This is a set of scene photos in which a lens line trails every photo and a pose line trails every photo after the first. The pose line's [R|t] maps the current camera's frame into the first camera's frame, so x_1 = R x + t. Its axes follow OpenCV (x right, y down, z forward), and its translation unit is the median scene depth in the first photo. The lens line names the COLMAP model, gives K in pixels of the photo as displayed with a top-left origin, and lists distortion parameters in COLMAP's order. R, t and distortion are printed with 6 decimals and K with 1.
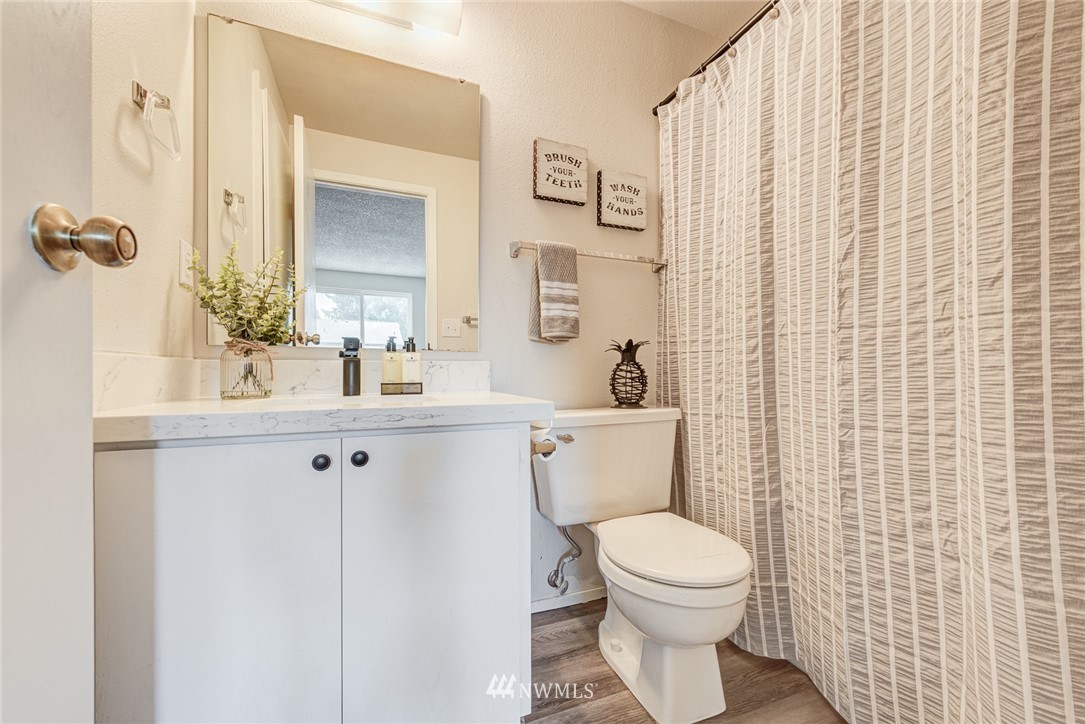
lens RADIAL K [[426.0, 0, 543.6], [0, 426.0, 365.5], [0, 0, 1]] dist [0.013169, -0.002811]
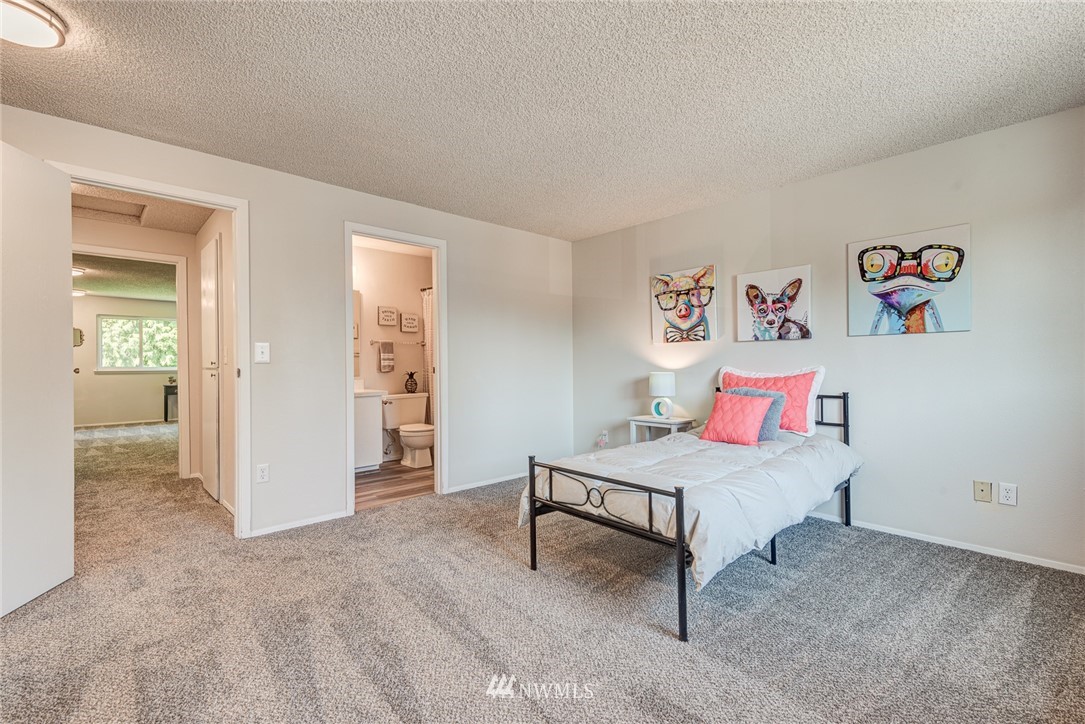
lens RADIAL K [[482.3, 0, 544.9], [0, 482.3, 362.8], [0, 0, 1]] dist [0.010245, -0.000838]
pose [[0.933945, -0.010815, 0.357254, -0.145861], [0.007384, 0.999913, 0.010966, -0.156321], [-0.357342, -0.007604, 0.933943, -2.655335]]
